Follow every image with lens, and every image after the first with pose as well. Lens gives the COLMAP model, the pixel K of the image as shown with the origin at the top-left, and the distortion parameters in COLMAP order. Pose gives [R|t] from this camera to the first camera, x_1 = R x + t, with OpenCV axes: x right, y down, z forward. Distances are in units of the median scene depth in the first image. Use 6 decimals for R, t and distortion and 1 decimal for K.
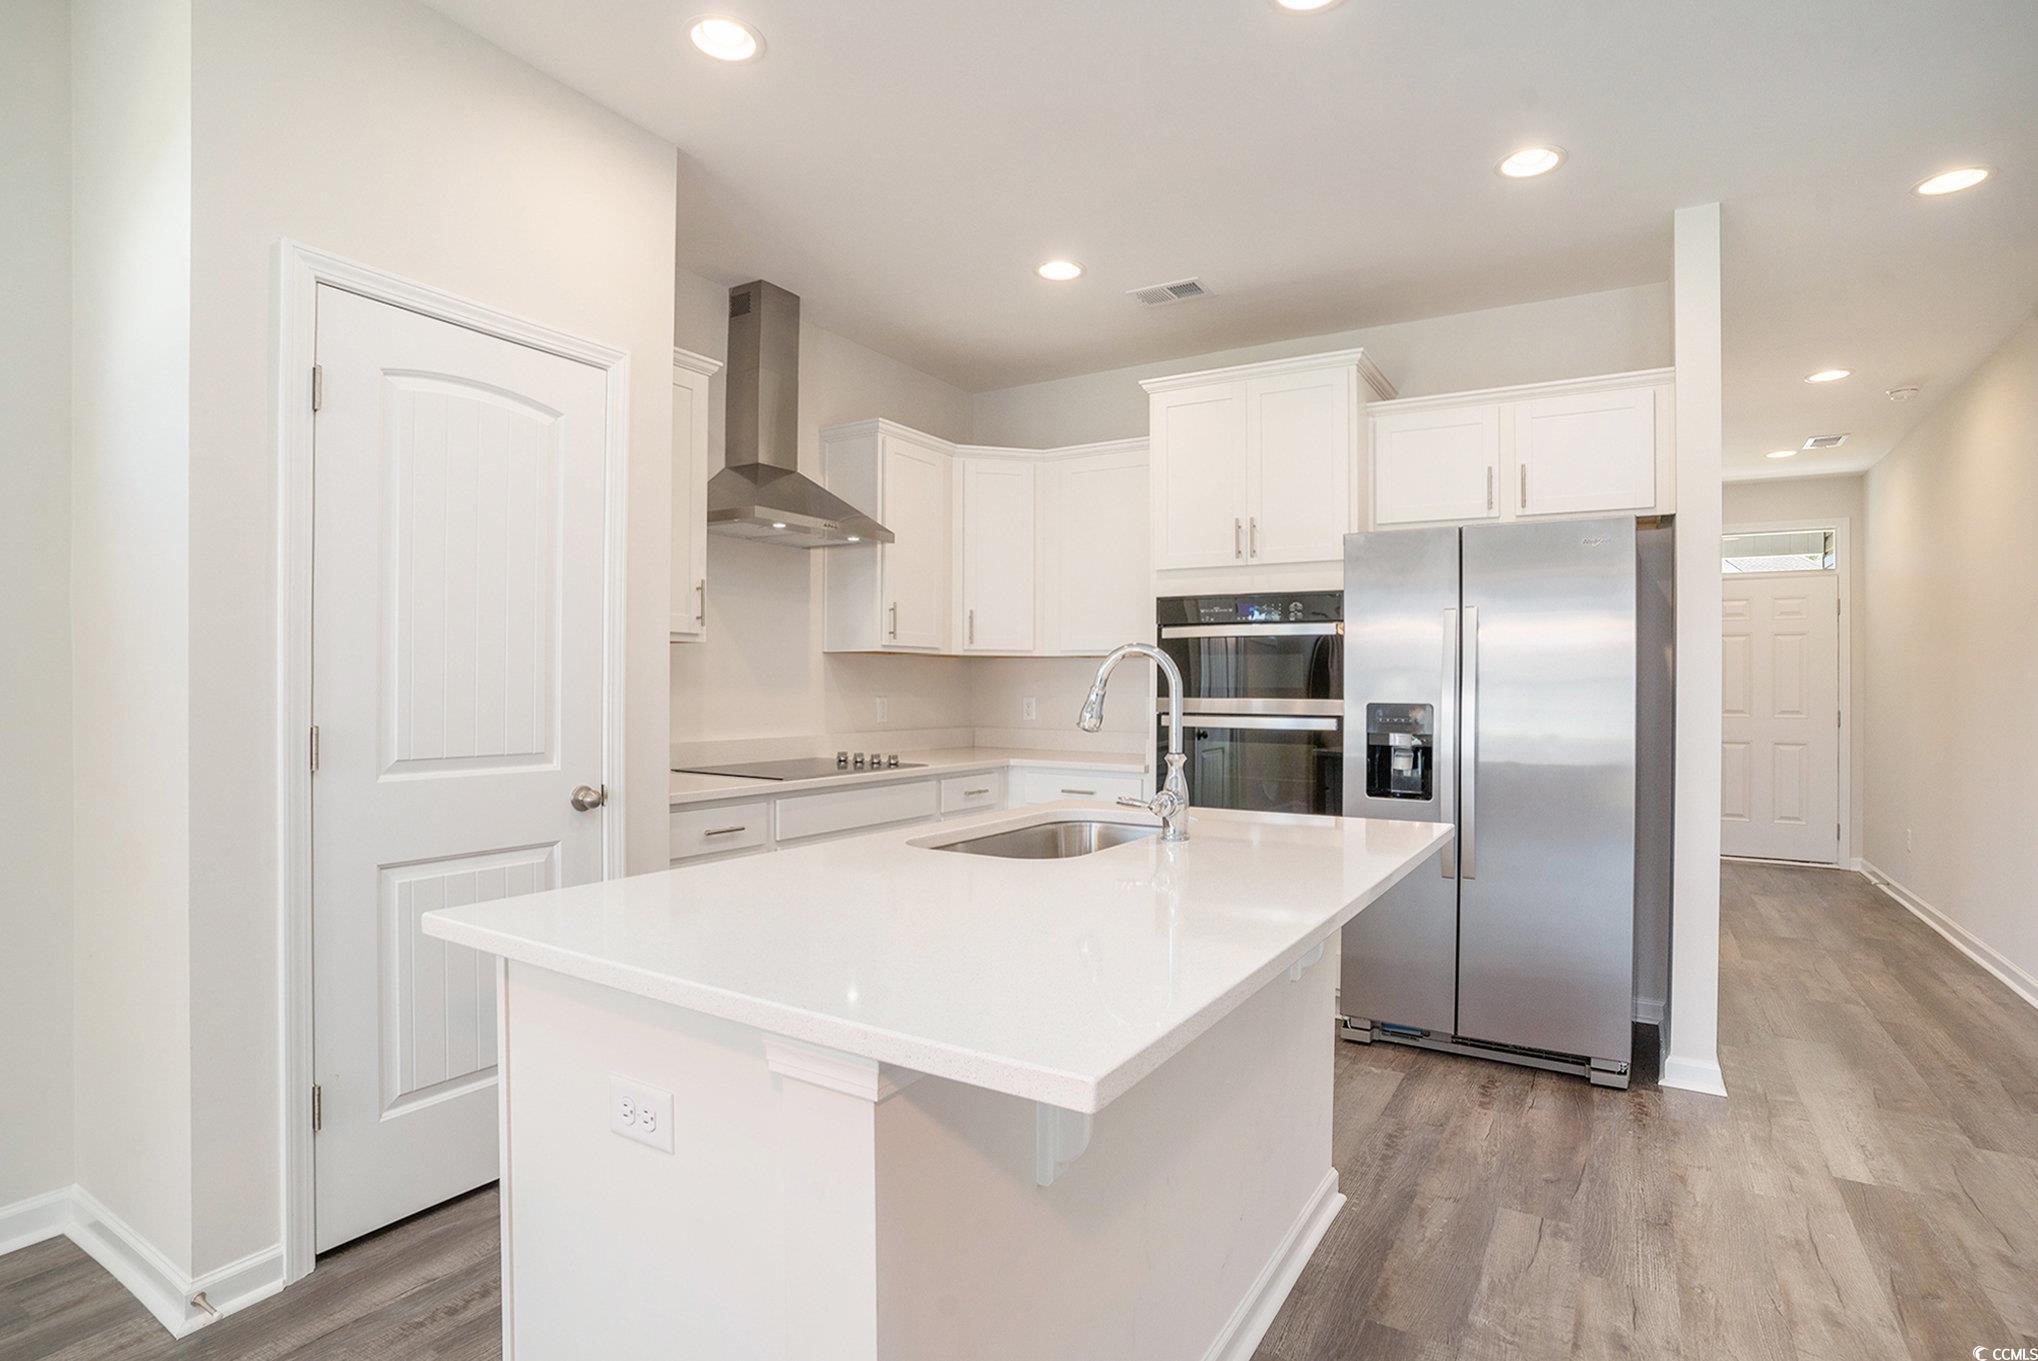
lens RADIAL K [[1012.2, 0, 1019.0], [0, 1012.2, 680.5], [0, 0, 1]] dist [-0.000708, 0.000094]
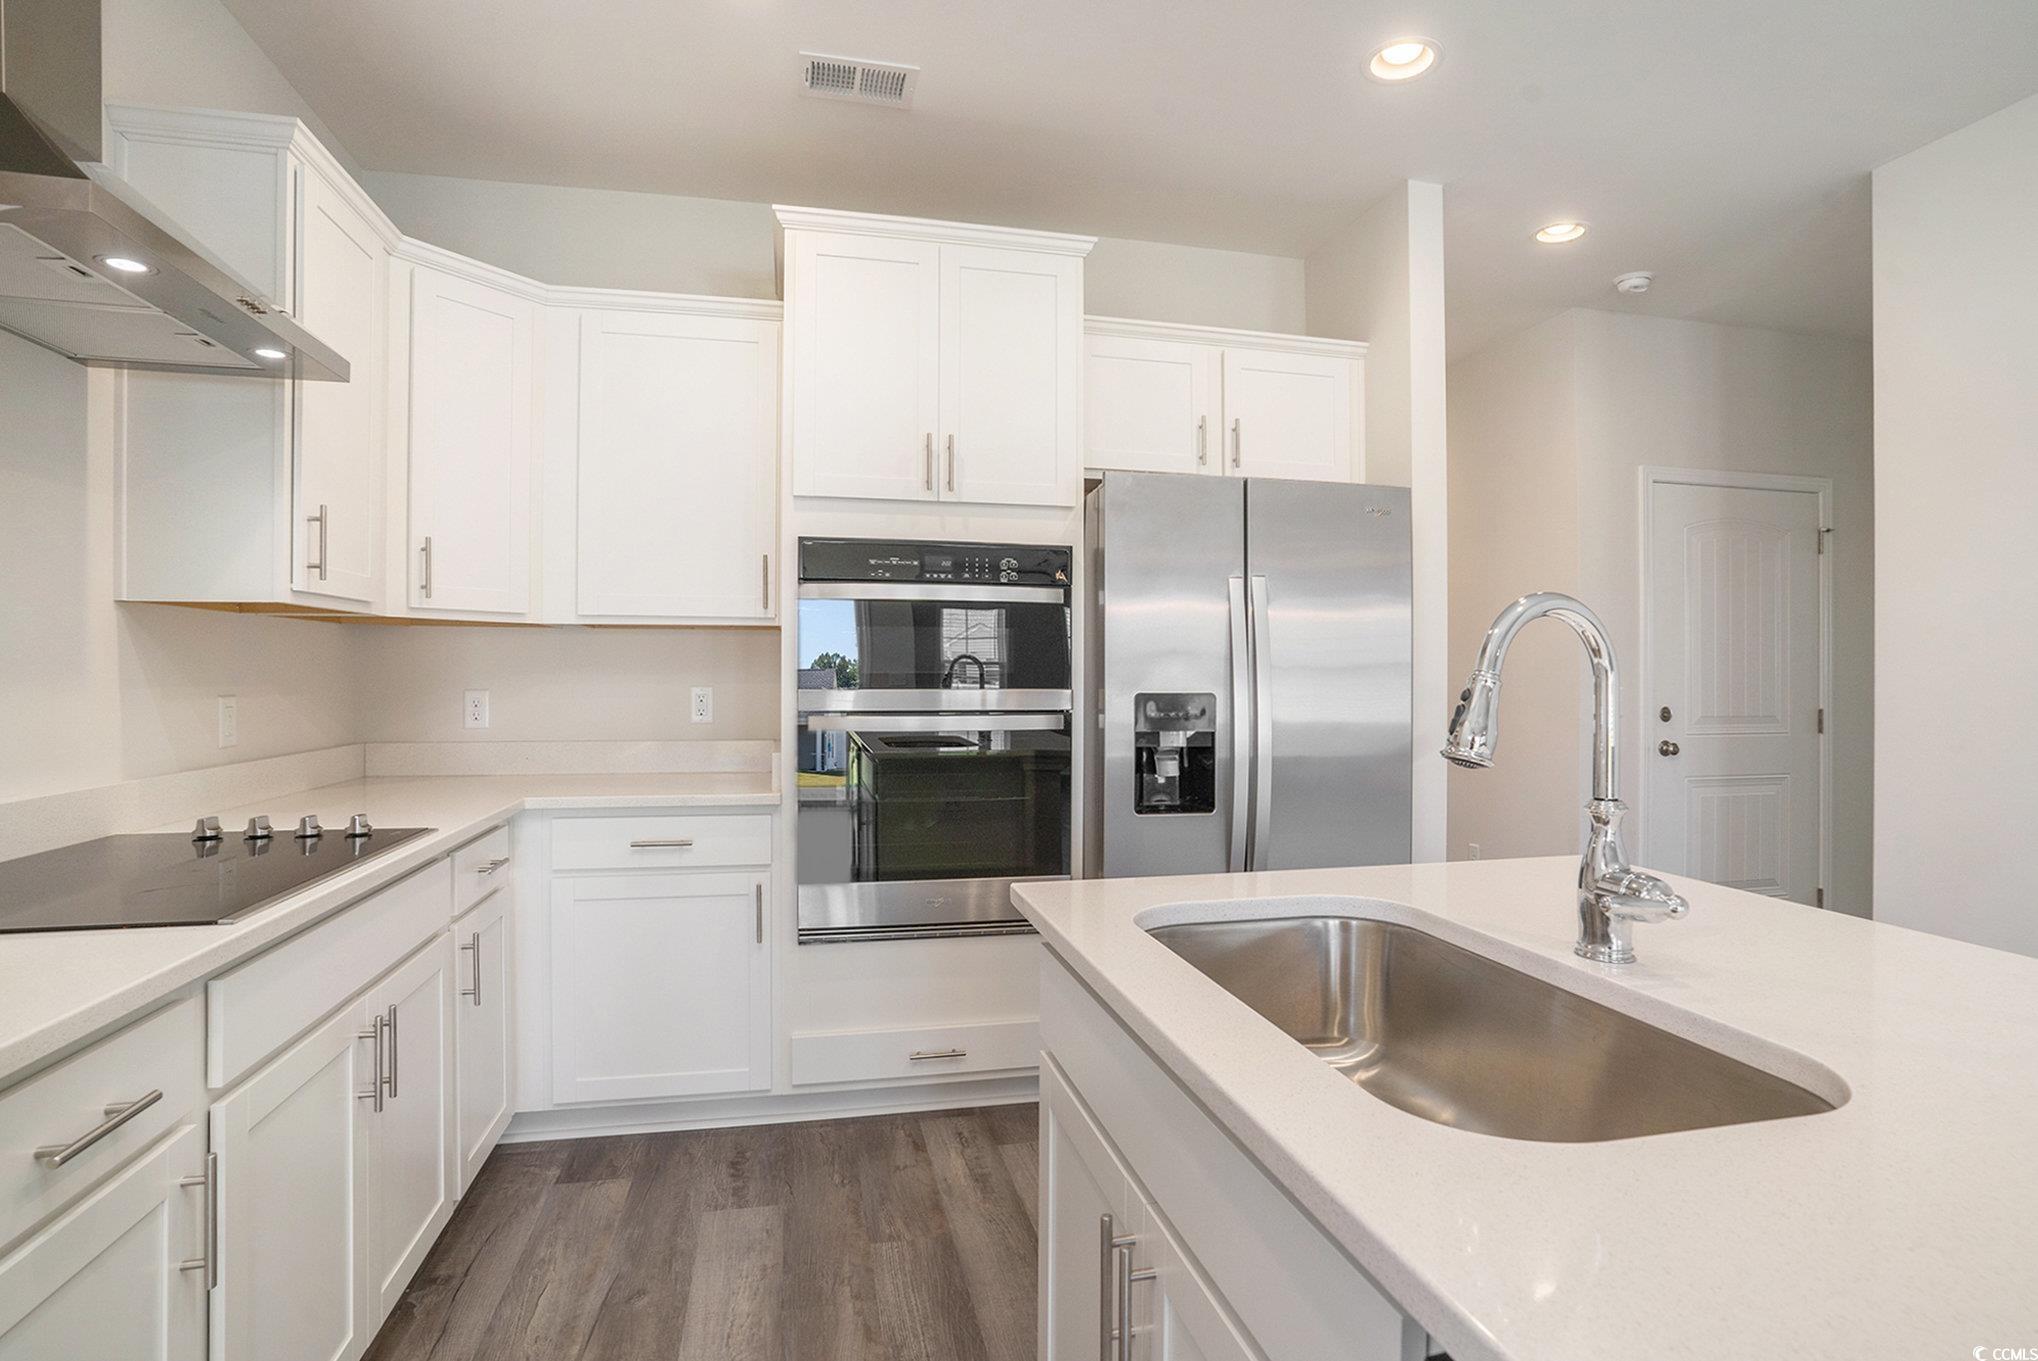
lens RADIAL K [[1069.5, 0, 1014.3], [0, 1069.5, 664.8], [0, 0, 1]] dist [-0.004024, 0.000408]
pose [[0.728343, 0.000473, 0.685213, -0.245994], [-0.002580, 0.999995, 0.002052, -0.000820], [-0.685208, -0.003263, 0.728340, 0.406409]]
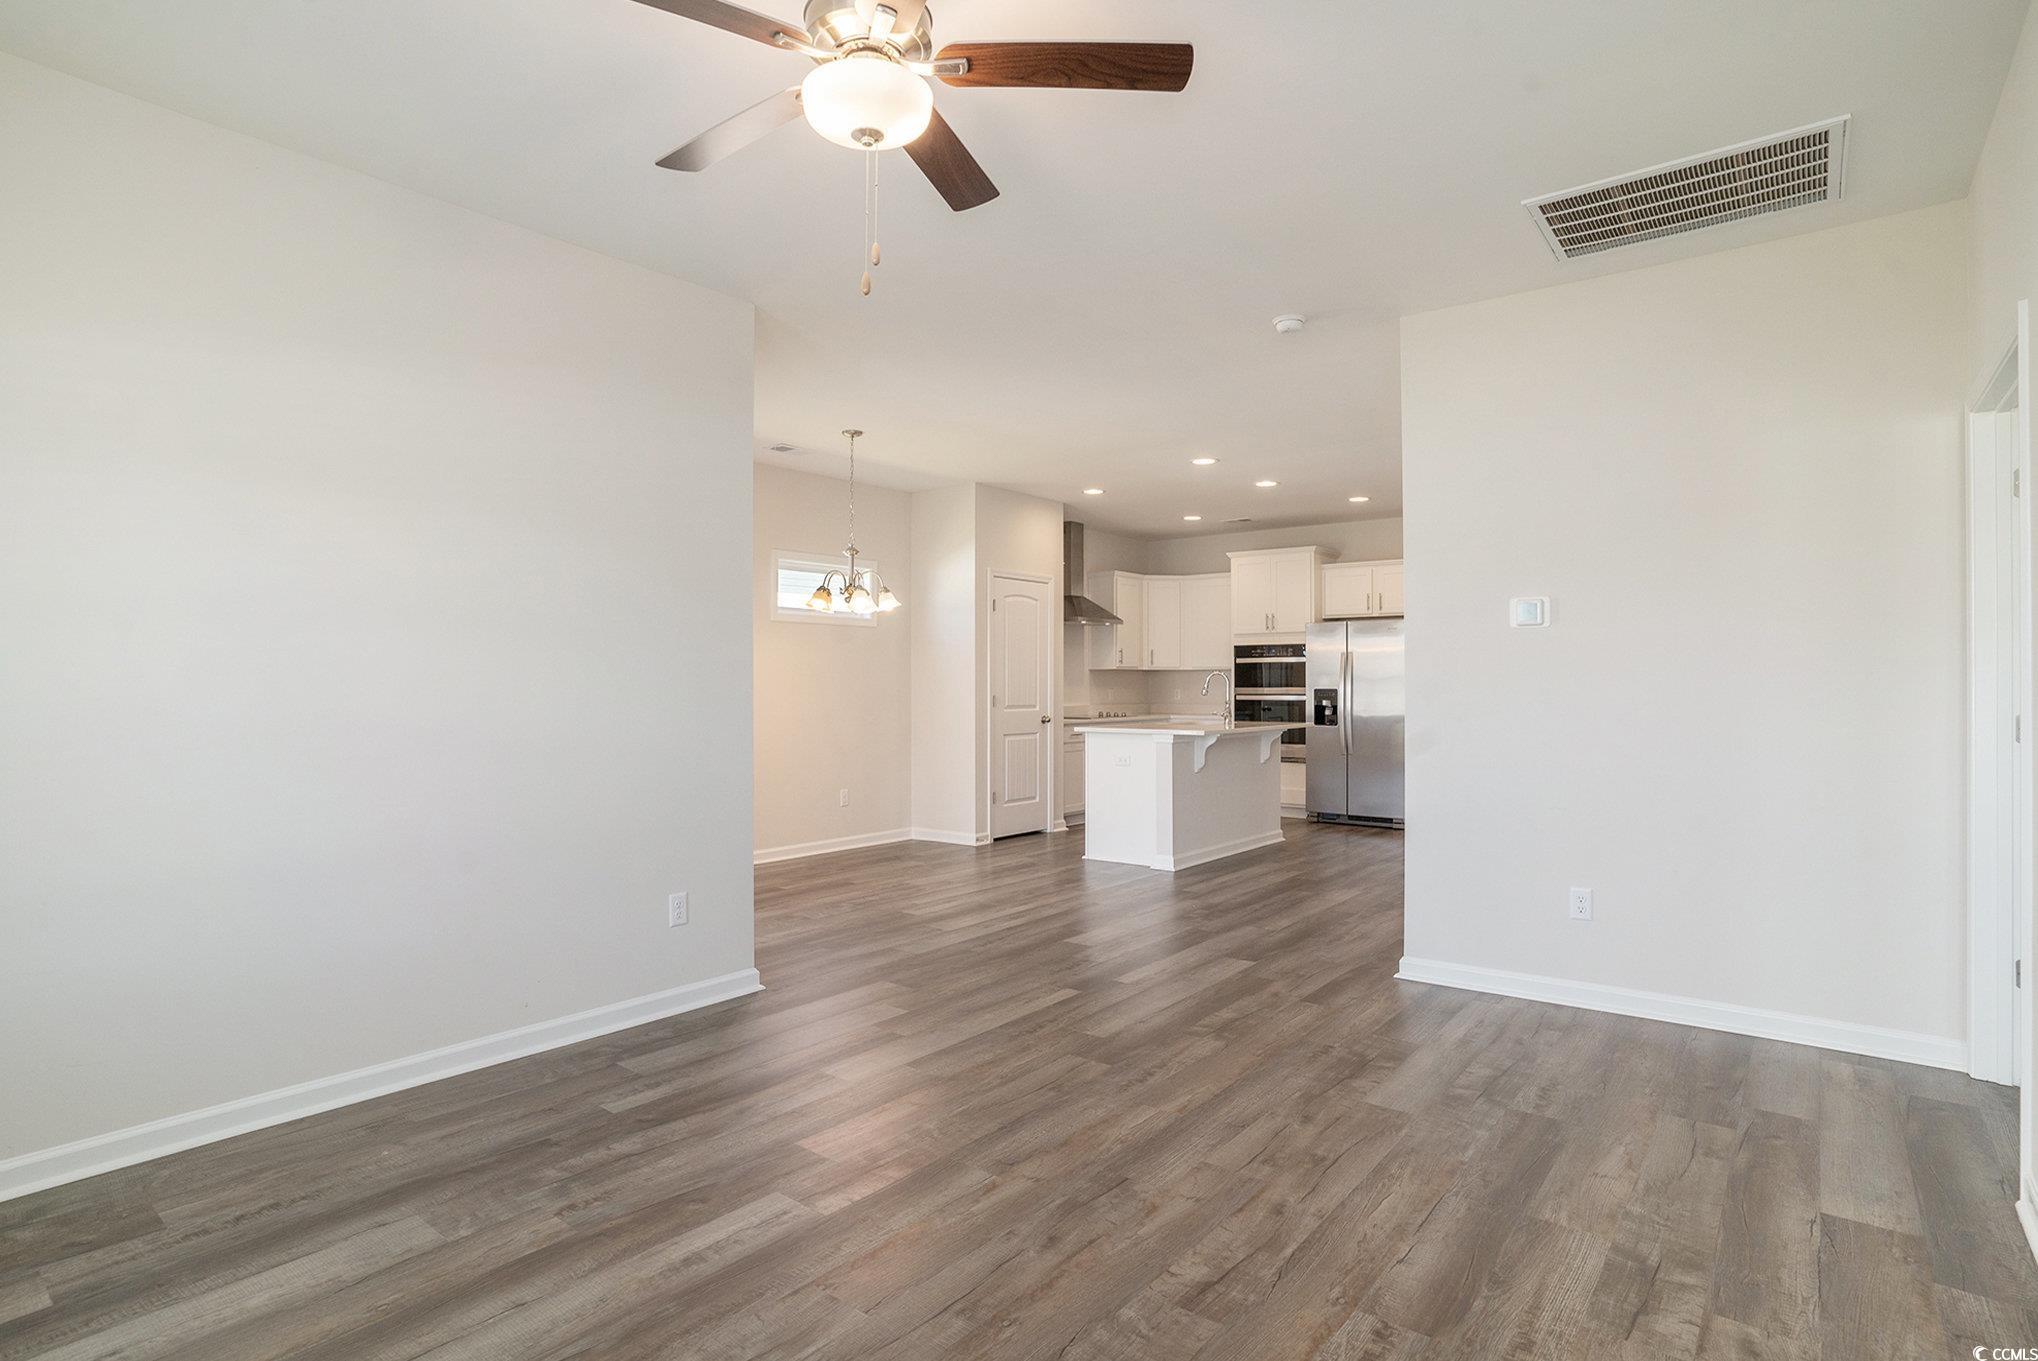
lens RADIAL K [[1026.2, 0, 1019.0], [0, 1026.2, 680.5], [0, 0, 1]] dist [-0.031667, 0.000712]
pose [[0.994329, -0.009345, -0.105938, -0.113416], [0.009446, 0.999955, 0.000458, -0.006681], [0.105929, -0.001456, 0.994373, -1.467256]]
